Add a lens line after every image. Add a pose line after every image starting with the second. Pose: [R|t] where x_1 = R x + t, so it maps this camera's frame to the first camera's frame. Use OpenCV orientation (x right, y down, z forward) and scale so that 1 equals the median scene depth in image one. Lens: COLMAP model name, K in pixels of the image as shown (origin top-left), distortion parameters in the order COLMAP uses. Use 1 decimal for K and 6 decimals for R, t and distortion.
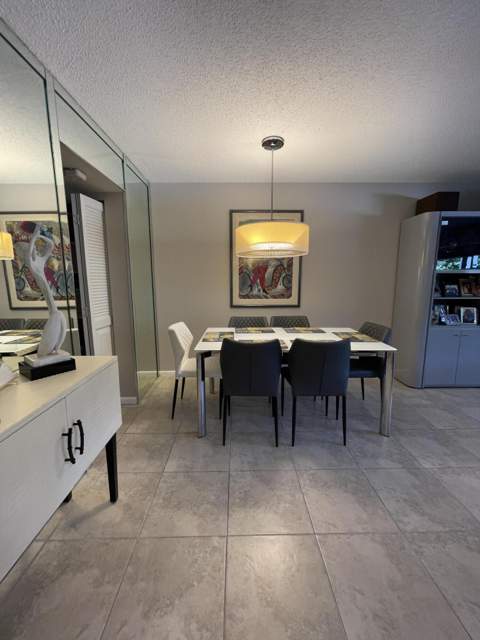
lens RADIAL K [[260.1, 0, 239.0], [0, 260.1, 317.2], [0, 0, 1]] dist [-0.008321, 0.001653]
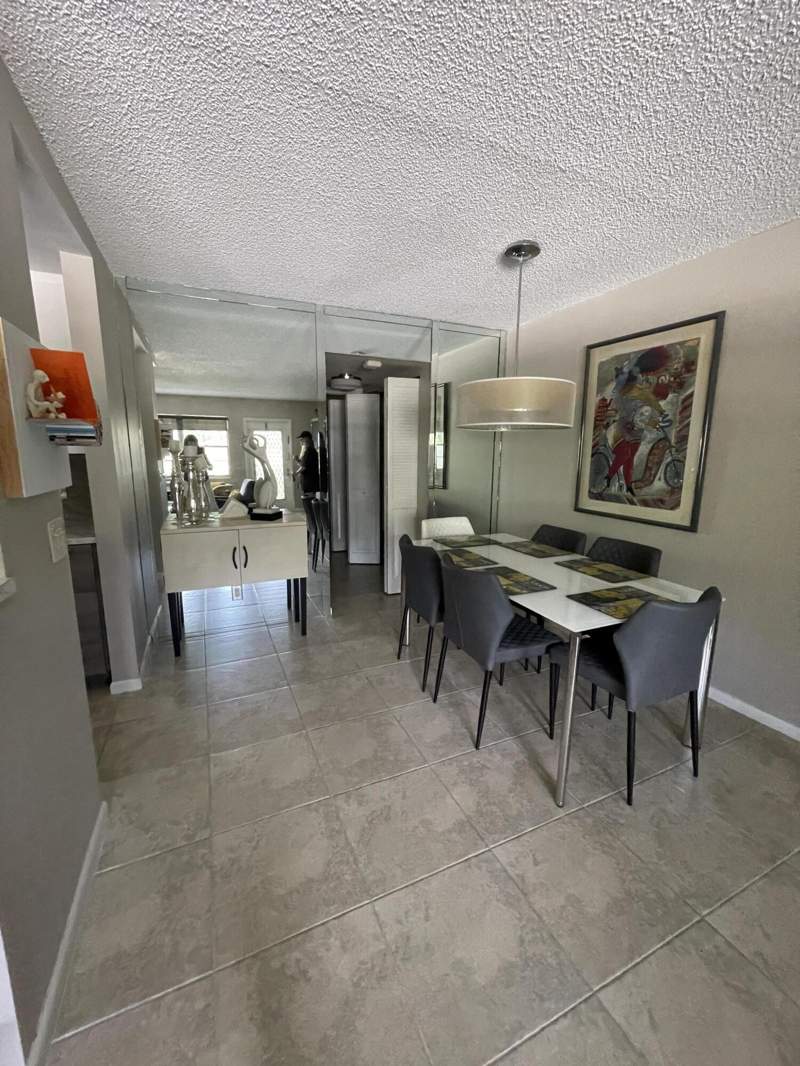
lens RADIAL K [[433.2, 0, 401.6], [0, 433.2, 531.2], [0, 0, 1]] dist [-0.008321, 0.001653]
pose [[0.402251, 0.178770, -0.897906, 0.708758], [-0.148394, 0.980513, 0.128738, -0.062750], [0.903423, 0.081459, 0.420941, 0.233244]]
